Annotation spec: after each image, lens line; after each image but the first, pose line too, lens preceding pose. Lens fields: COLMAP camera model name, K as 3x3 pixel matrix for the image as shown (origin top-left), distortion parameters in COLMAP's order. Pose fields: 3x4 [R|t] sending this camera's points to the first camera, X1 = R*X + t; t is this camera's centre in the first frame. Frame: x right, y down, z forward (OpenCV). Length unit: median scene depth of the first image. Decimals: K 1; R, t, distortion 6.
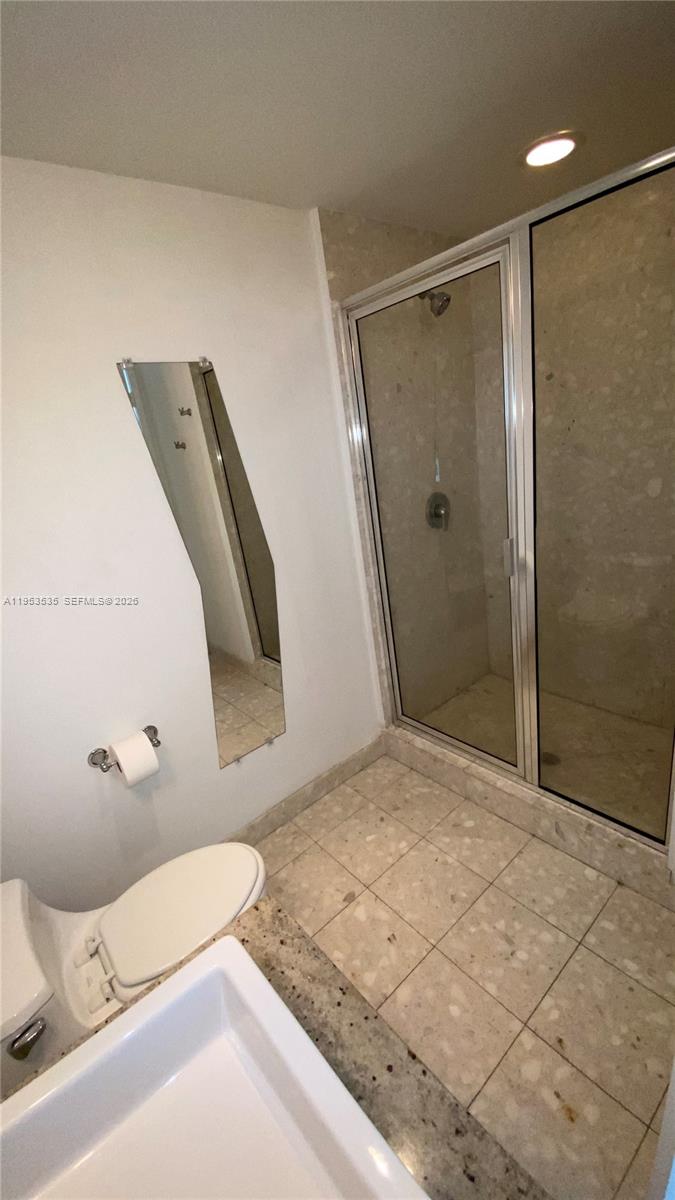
lens RADIAL K [[486.2, 0, 337.5], [0, 486.2, 600.0], [0, 0, 1]] dist [0.025747, -0.021310]
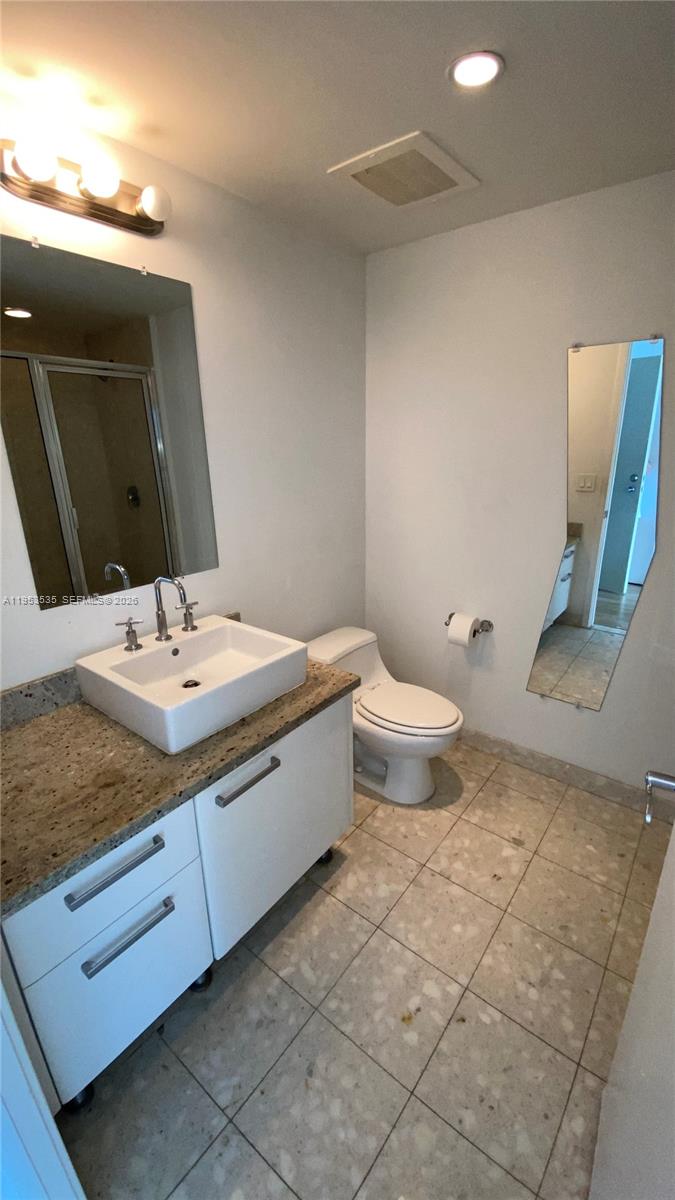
lens RADIAL K [[486.2, 0, 337.5], [0, 486.2, 600.0], [0, 0, 1]] dist [0.025747, -0.021310]
pose [[0.194645, 0.428201, -0.882472, 0.607161], [-0.316656, 0.878940, 0.356643, -0.123846], [0.928355, 0.210021, 0.306673, 0.145036]]
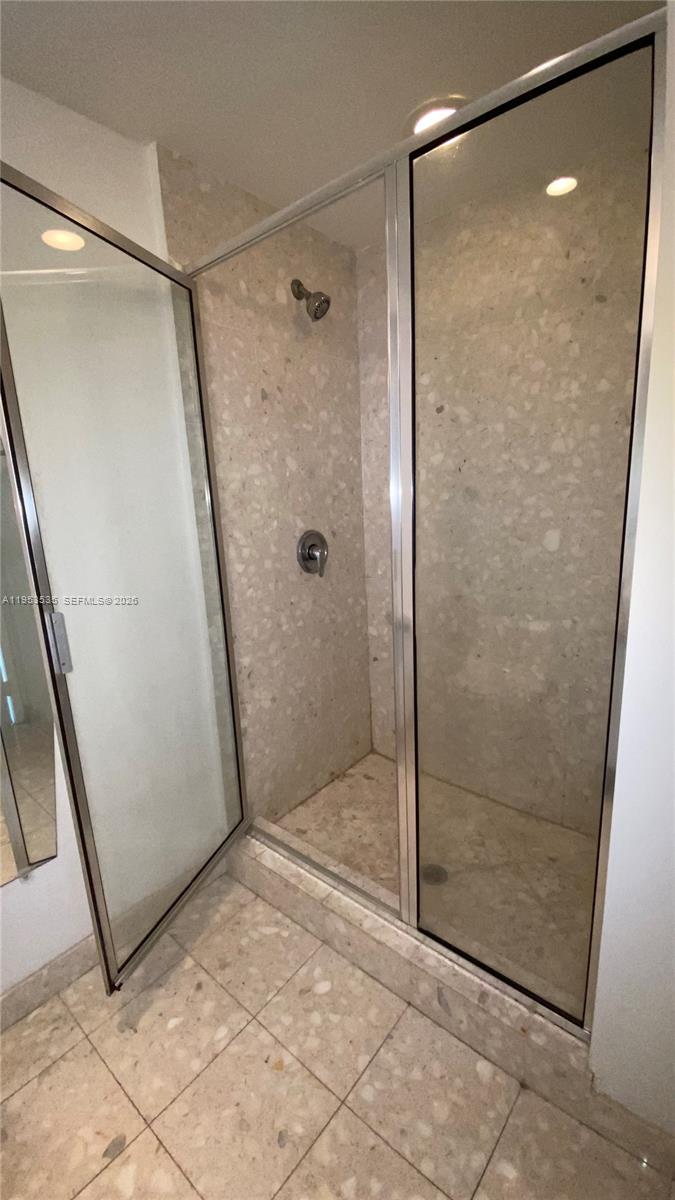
lens RADIAL K [[486.2, 0, 337.5], [0, 486.2, 600.0], [0, 0, 1]] dist [0.025747, -0.021310]
pose [[0.980627, 0.062630, 0.185602, 0.124752], [-0.039043, 0.990990, -0.128118, -0.000565], [-0.191954, 0.118390, 0.974237, 0.250044]]
